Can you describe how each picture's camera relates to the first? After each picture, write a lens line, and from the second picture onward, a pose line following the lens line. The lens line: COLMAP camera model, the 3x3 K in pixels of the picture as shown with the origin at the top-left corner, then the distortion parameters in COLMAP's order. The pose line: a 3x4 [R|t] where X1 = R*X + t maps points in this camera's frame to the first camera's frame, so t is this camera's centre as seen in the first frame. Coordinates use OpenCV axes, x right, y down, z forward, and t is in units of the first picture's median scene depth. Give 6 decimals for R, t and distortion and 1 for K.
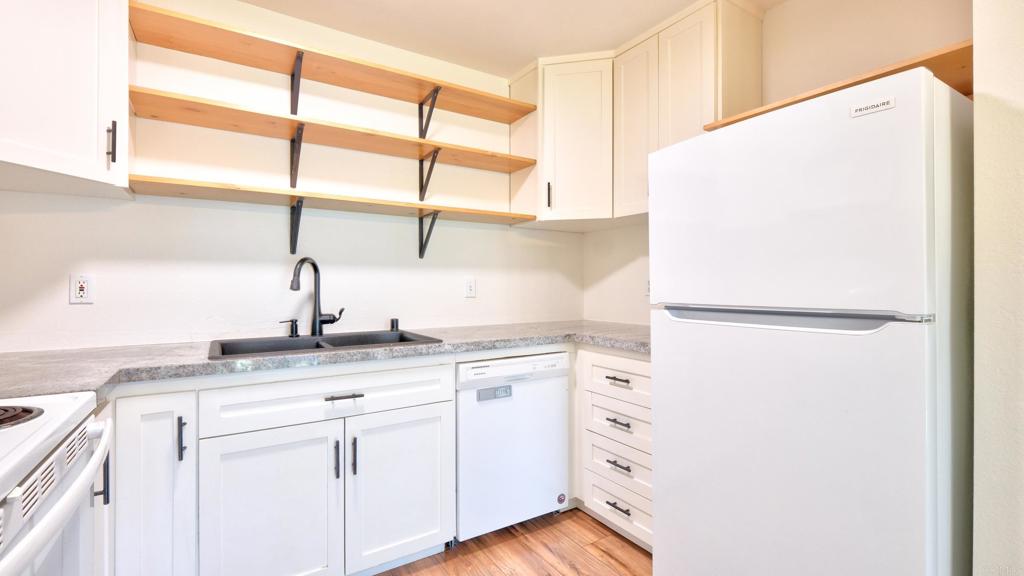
lens RADIAL K [[452.0, 0, 513.8], [0, 452.0, 285.3], [0, 0, 1]] dist [-0.005455, -0.000219]
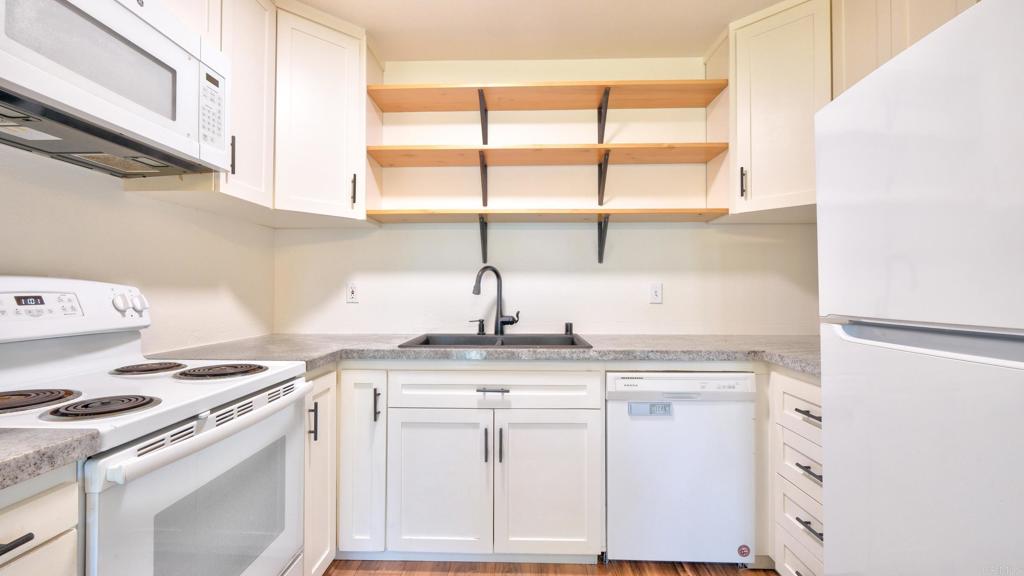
lens RADIAL K [[452.0, 0, 498.0], [0, 452.0, 285.0], [0, 0, 1]] dist [-0.005455, -0.000219]
pose [[0.821033, -0.005208, -0.570857, 0.221864], [-0.002244, 0.999921, -0.012351, 0.000733], [0.570877, 0.011422, 0.820956, 0.071587]]
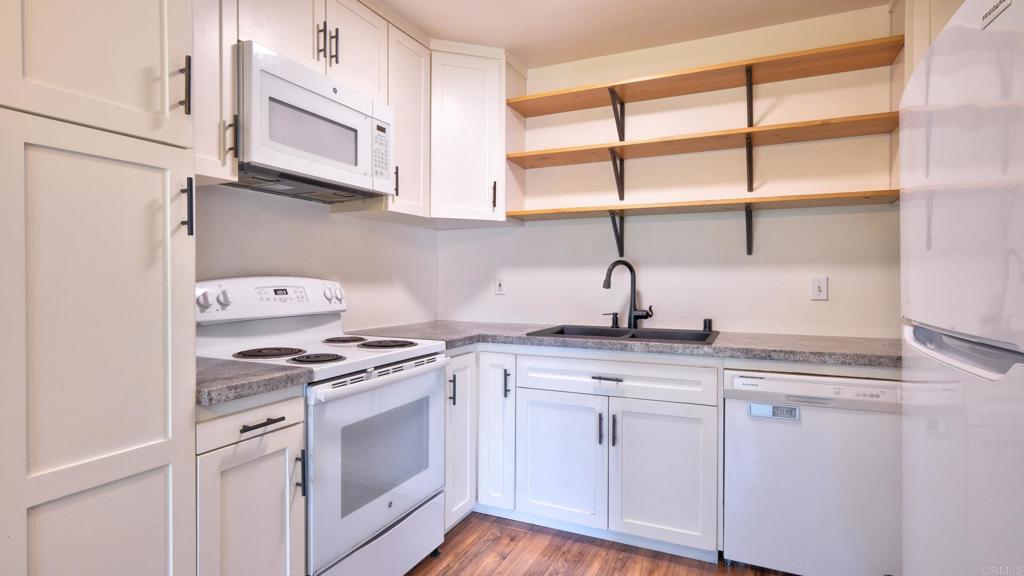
lens RADIAL K [[505.9, 0, 487.1], [0, 505.9, 281.9], [0, 0, 1]] dist [-0.001530, -0.001547]
pose [[0.523068, 0.007222, -0.852260, 0.484765], [-0.003346, 0.999974, 0.006421, -0.013333], [0.852284, -0.000507, 0.523078, 0.023600]]
